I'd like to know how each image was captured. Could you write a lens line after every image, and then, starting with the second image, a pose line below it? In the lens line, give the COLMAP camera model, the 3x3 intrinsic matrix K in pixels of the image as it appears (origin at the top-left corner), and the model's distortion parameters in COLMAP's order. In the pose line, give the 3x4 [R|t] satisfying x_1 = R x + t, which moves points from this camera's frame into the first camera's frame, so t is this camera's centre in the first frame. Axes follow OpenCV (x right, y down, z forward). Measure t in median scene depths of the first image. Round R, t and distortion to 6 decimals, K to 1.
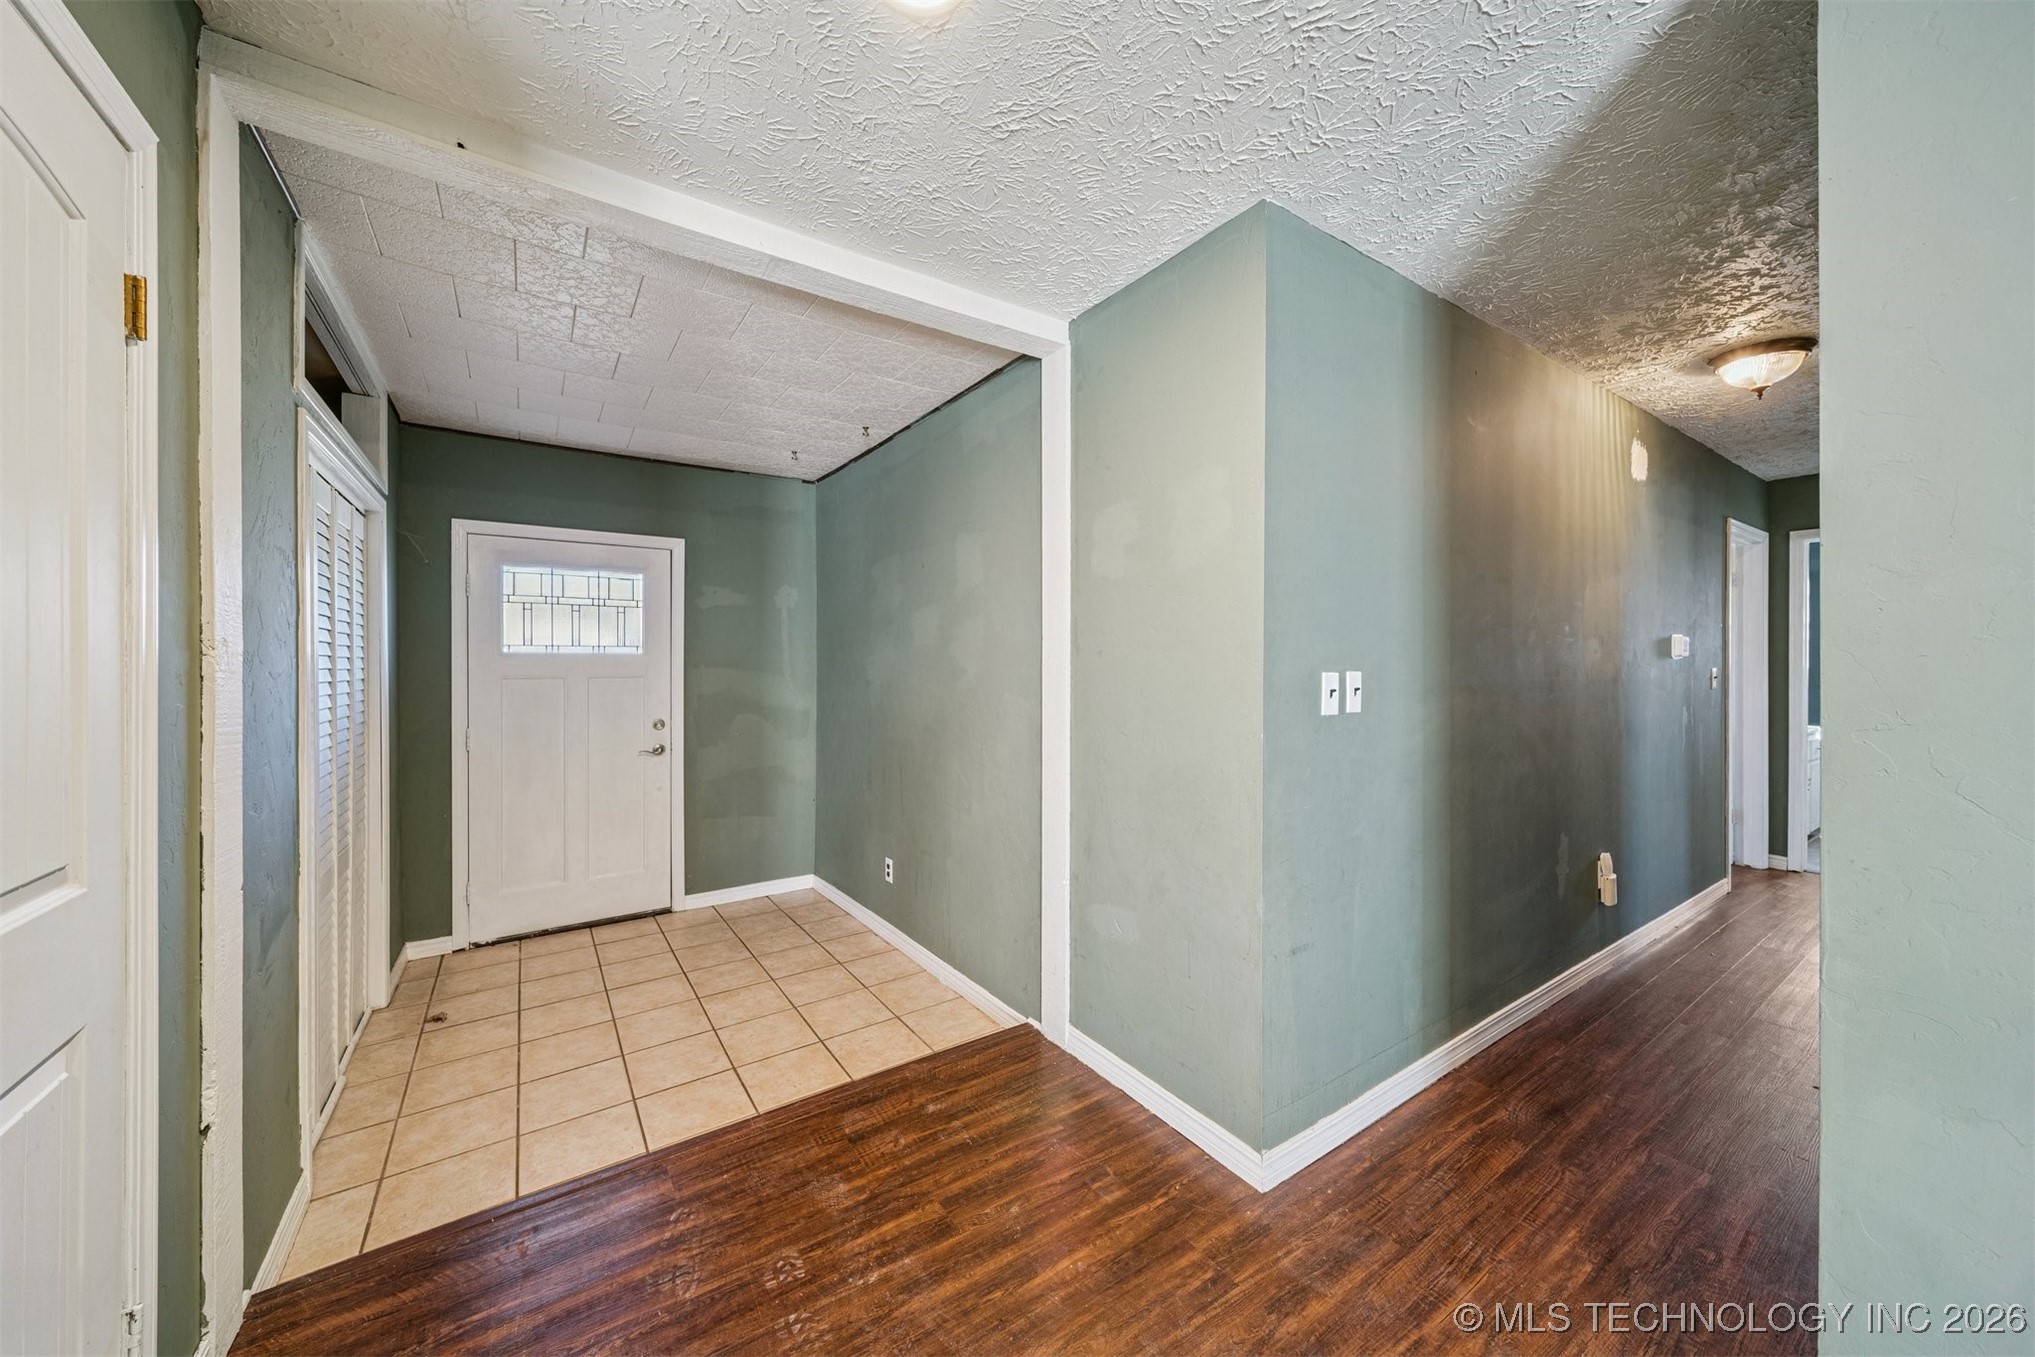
lens RADIAL K [[718.3, 0, 1004.1], [0, 718.3, 662.3], [0, 0, 1]] dist [0.001516, 0.000082]
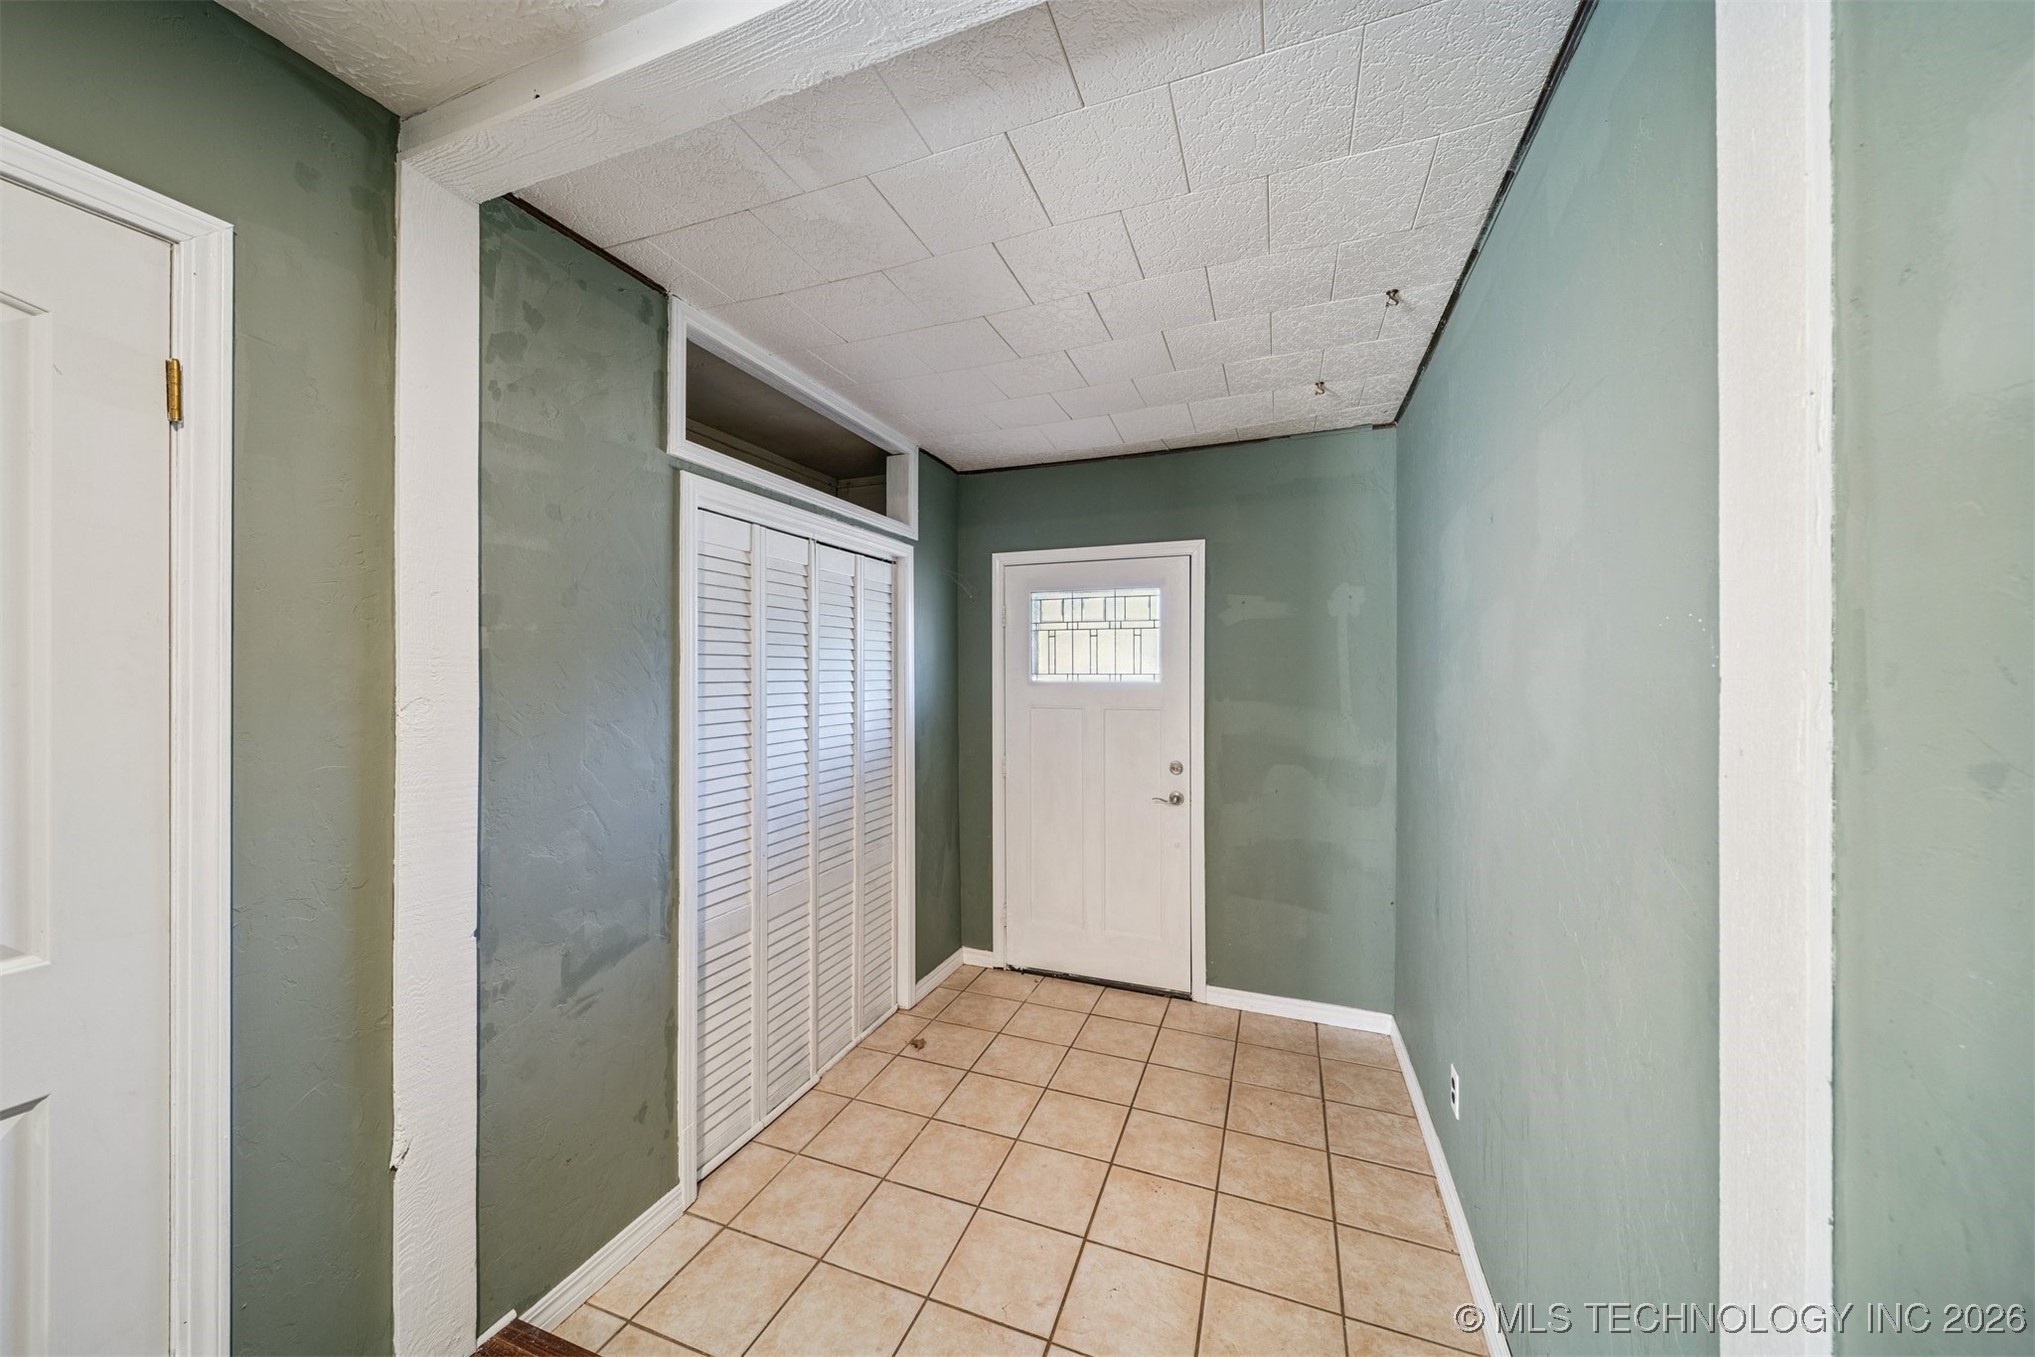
lens RADIAL K [[711.0, 0, 998.3], [0, 711.0, 669.4], [0, 0, 1]] dist [0.002251, 0.000055]
pose [[0.565957, -0.002955, -0.824429, 0.087182], [-0.000036, 0.999993, -0.003609, -0.026374], [0.824435, 0.002072, 0.565953, 0.401364]]
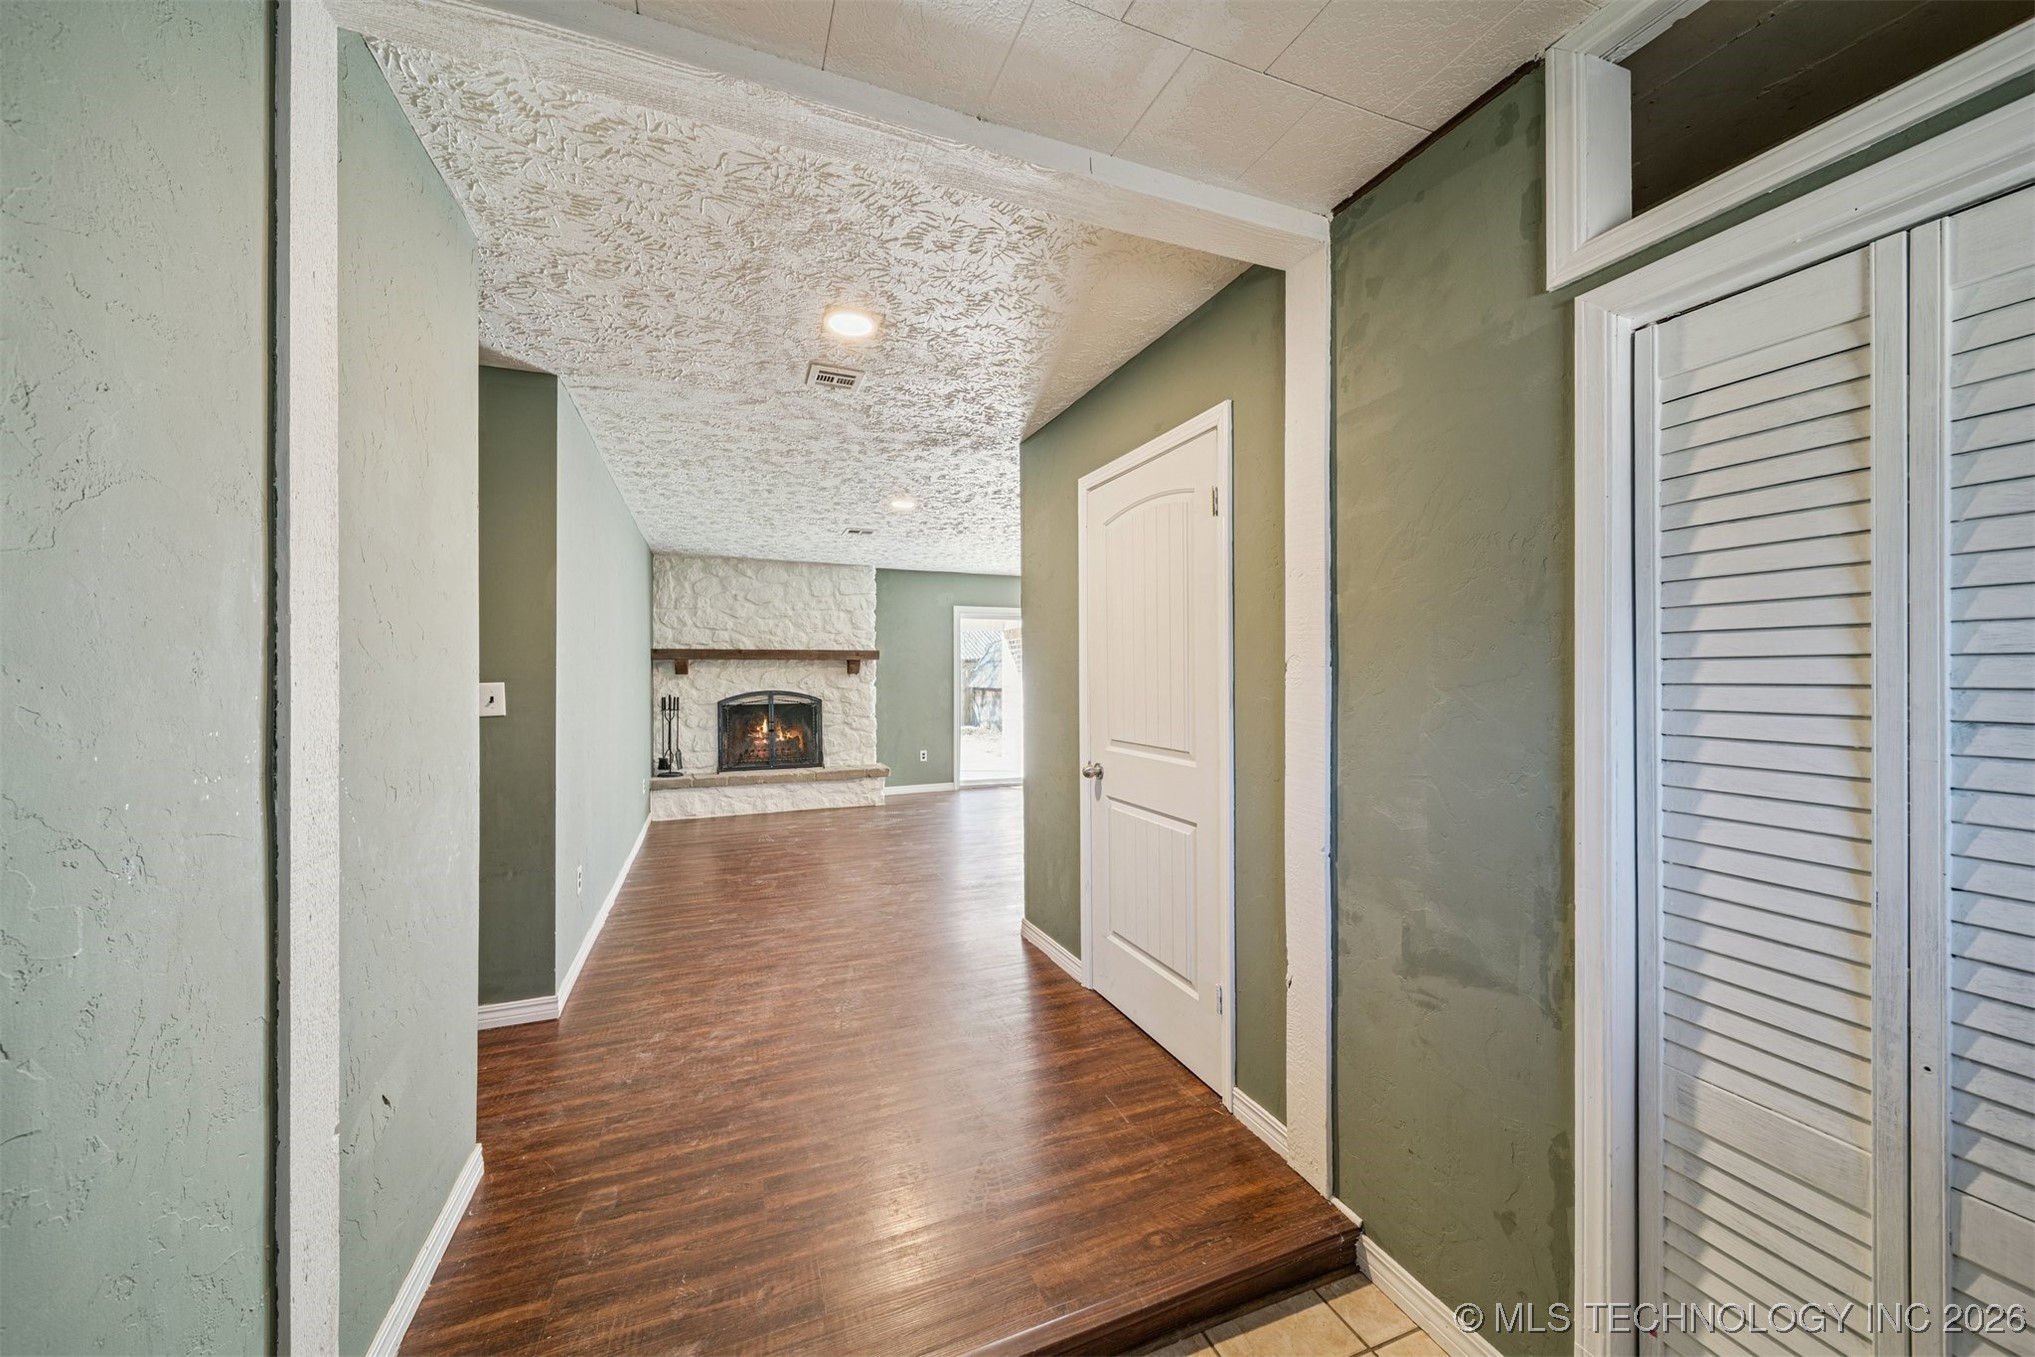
lens RADIAL K [[711.0, 0, 998.3], [0, 711.0, 669.4], [0, 0, 1]] dist [0.002251, 0.000055]
pose [[-0.977033, 0.003323, 0.213064, -0.296048], [0.002771, 0.999992, -0.002889, -0.001196], [-0.213072, -0.002232, -0.977034, 0.901824]]
